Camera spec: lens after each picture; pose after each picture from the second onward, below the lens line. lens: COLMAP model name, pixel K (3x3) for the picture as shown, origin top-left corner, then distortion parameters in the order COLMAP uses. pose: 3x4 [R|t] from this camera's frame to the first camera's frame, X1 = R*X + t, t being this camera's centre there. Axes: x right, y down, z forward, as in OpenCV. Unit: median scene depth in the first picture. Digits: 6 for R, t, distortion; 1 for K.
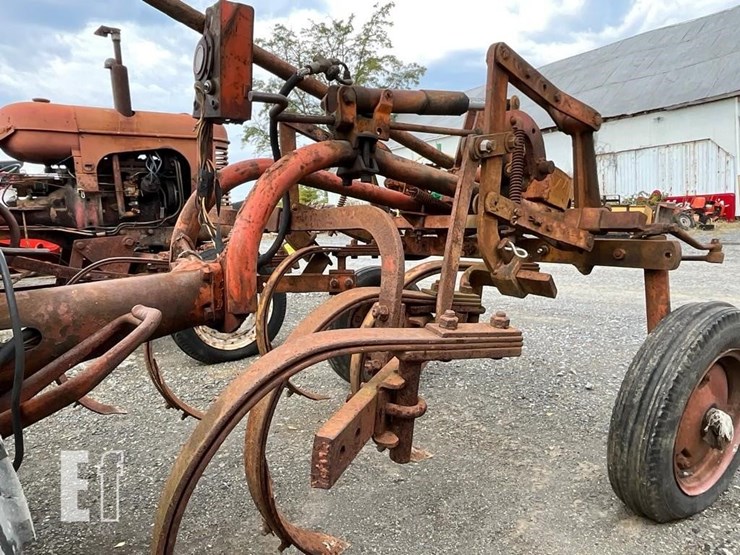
lens RADIAL K [[499.0, 0, 370.9], [0, 499.0, 279.3], [0, 0, 1]] dist [-0.022454, 0.019738]
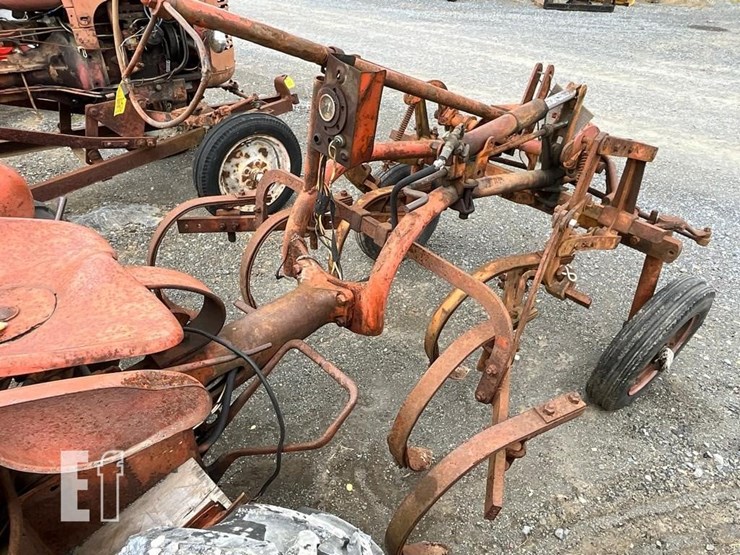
lens RADIAL K [[499.0, 0, 370.9], [0, 499.0, 279.3], [0, 0, 1]] dist [-0.022454, 0.019738]
pose [[0.994128, 0.001461, 0.108201, -0.151062], [-0.052426, 0.881225, 0.469780, -0.256800], [-0.094663, -0.472694, 0.876127, -0.047472]]
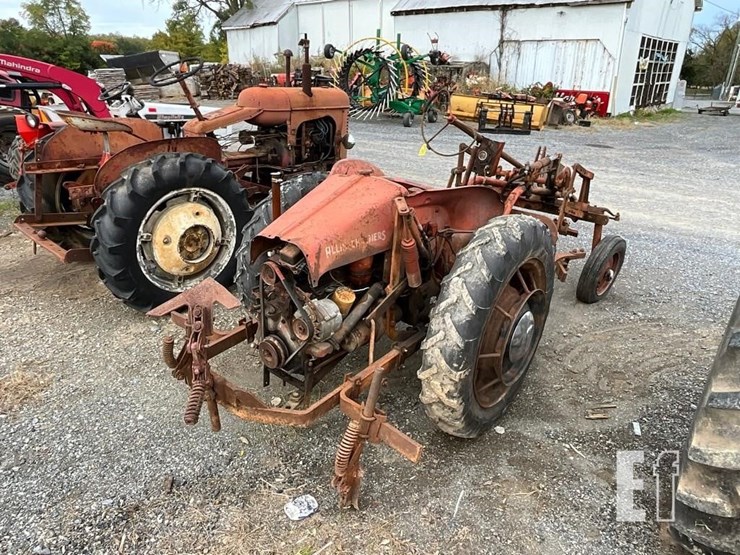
lens RADIAL K [[499.0, 0, 370.9], [0, 499.0, 279.3], [0, 0, 1]] dist [-0.022454, 0.019738]
pose [[0.973799, -0.008715, 0.227245, -0.689970], [-0.052866, 0.963214, 0.263485, -0.197227], [-0.221182, -0.268595, 0.937516, -0.756182]]
